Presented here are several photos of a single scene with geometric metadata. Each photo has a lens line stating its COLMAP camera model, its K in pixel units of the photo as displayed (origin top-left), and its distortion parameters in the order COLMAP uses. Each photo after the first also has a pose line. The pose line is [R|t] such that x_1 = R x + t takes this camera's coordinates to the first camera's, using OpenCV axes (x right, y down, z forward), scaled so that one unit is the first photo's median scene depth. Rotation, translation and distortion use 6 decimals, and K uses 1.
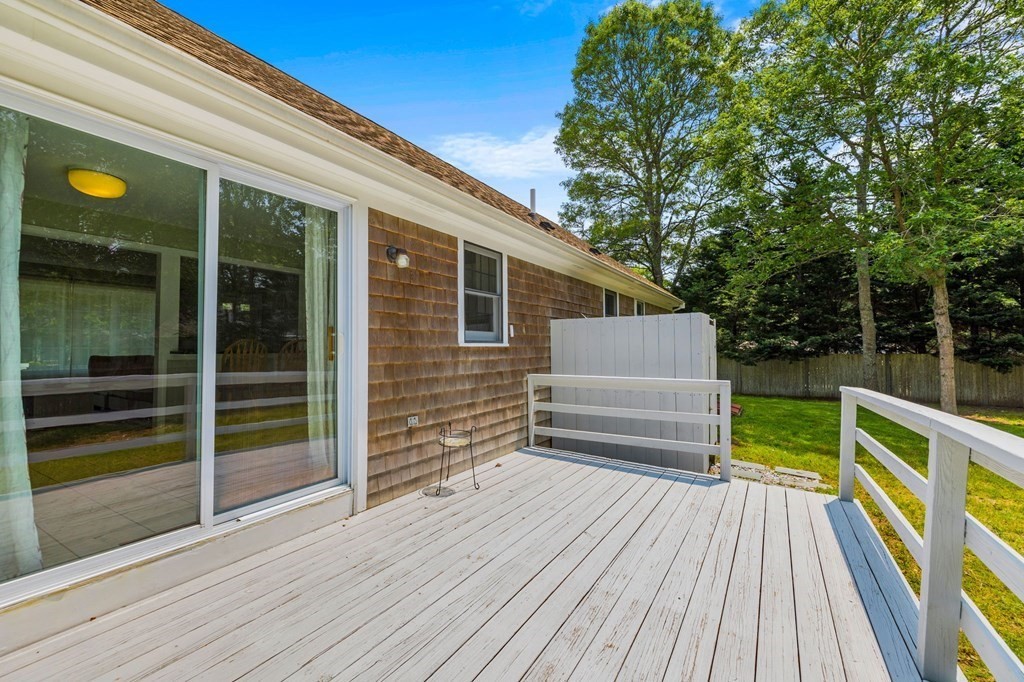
lens RADIAL K [[439.9, 0, 513.6], [0, 439.9, 341.3], [0, 0, 1]] dist [-0.003224, -0.000264]
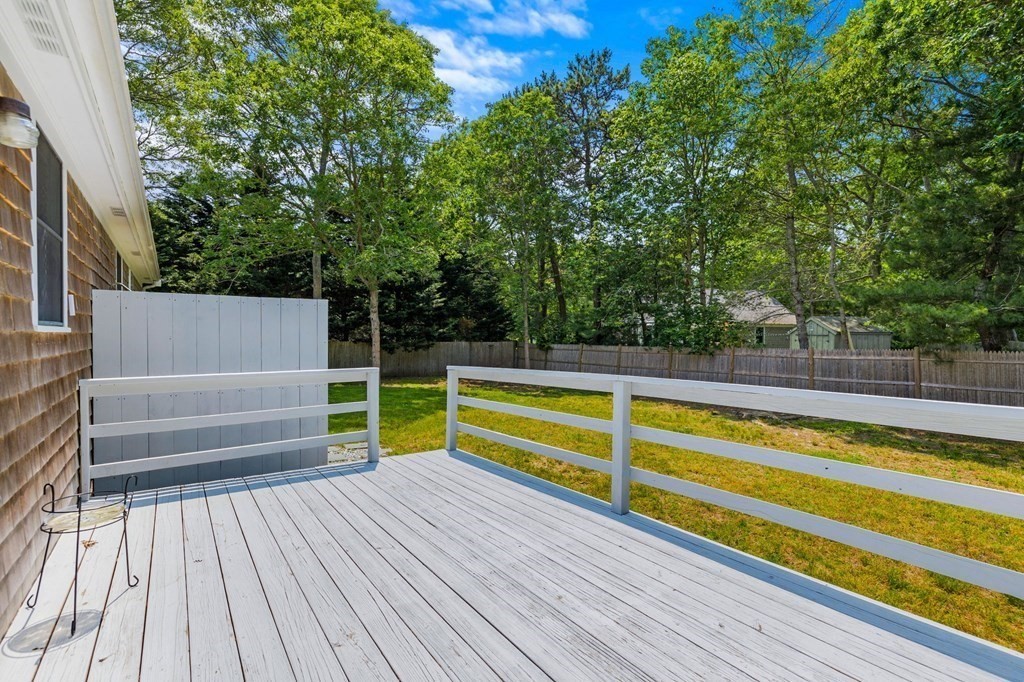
lens RADIAL K [[439.9, 0, 517.4], [0, 439.9, 340.1], [0, 0, 1]] dist [-0.003224, -0.000264]
pose [[0.353507, -0.006057, 0.935412, -0.365849], [-0.014609, 0.999821, 0.011995, 0.007017], [-0.935318, -0.017906, 0.353355, 0.297283]]
